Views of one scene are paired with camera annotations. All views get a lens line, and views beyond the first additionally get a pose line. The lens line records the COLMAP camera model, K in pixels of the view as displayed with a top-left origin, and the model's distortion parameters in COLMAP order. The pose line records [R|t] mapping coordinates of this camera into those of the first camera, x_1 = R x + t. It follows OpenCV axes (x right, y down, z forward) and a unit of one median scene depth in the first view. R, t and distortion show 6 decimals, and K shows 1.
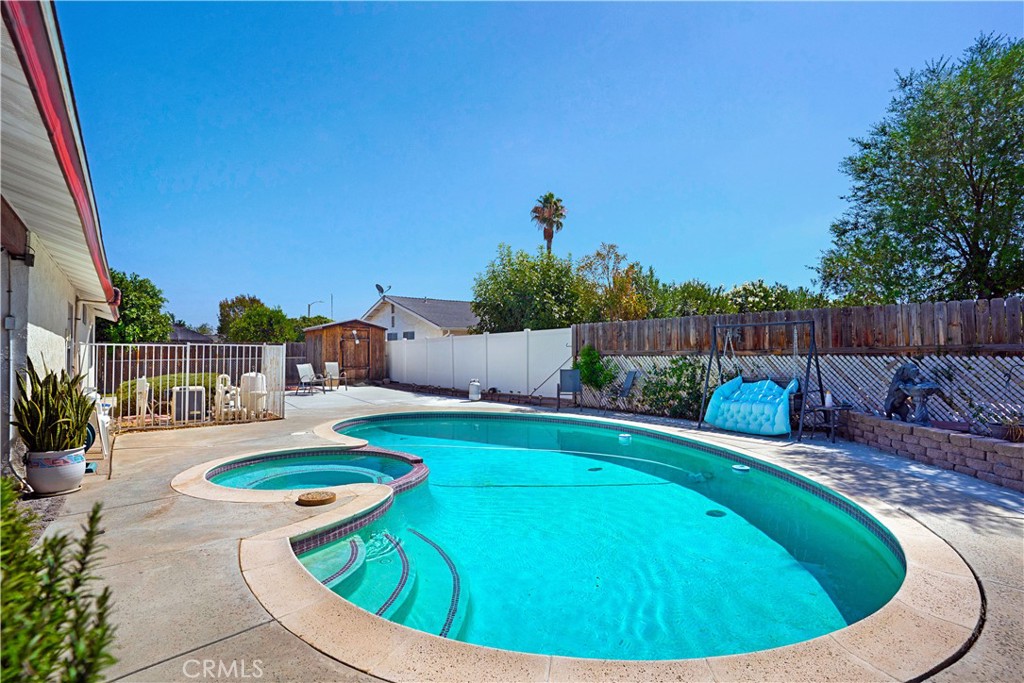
lens RADIAL K [[515.5, 0, 511.3], [0, 515.5, 341.3], [0, 0, 1]] dist [-0.001372, 0.000303]
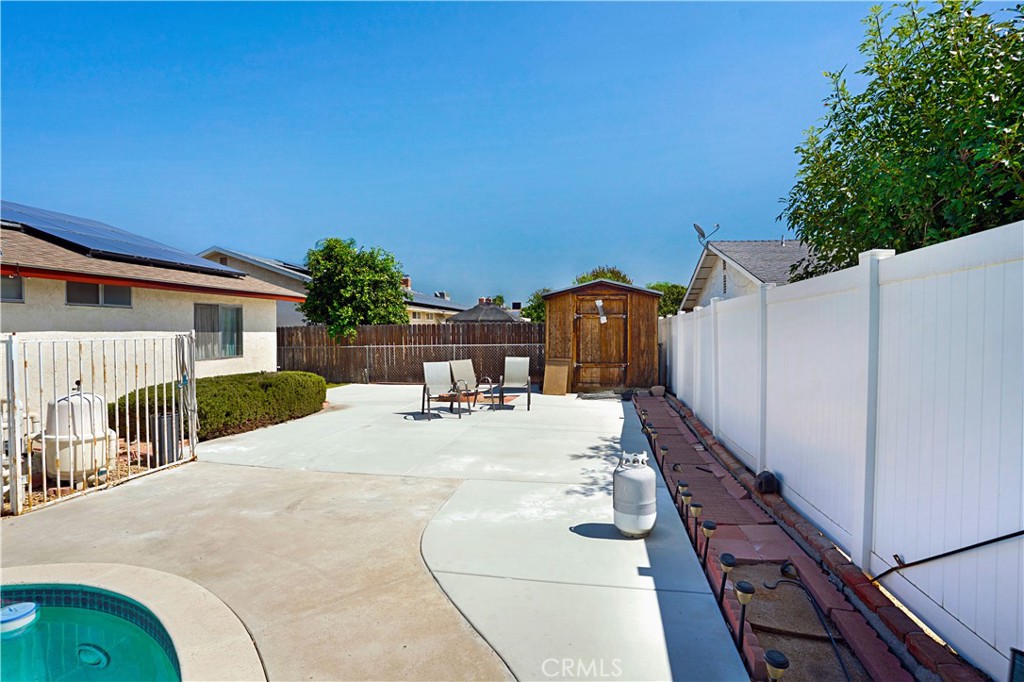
lens RADIAL K [[515.5, 0, 514.5], [0, 515.5, 338.3], [0, 0, 1]] dist [-0.001372, 0.000303]
pose [[0.649715, 0.006872, -0.760147, 0.078474], [0.021670, 0.999385, 0.027557, 0.003724], [0.759869, -0.034377, 0.649166, 0.551423]]
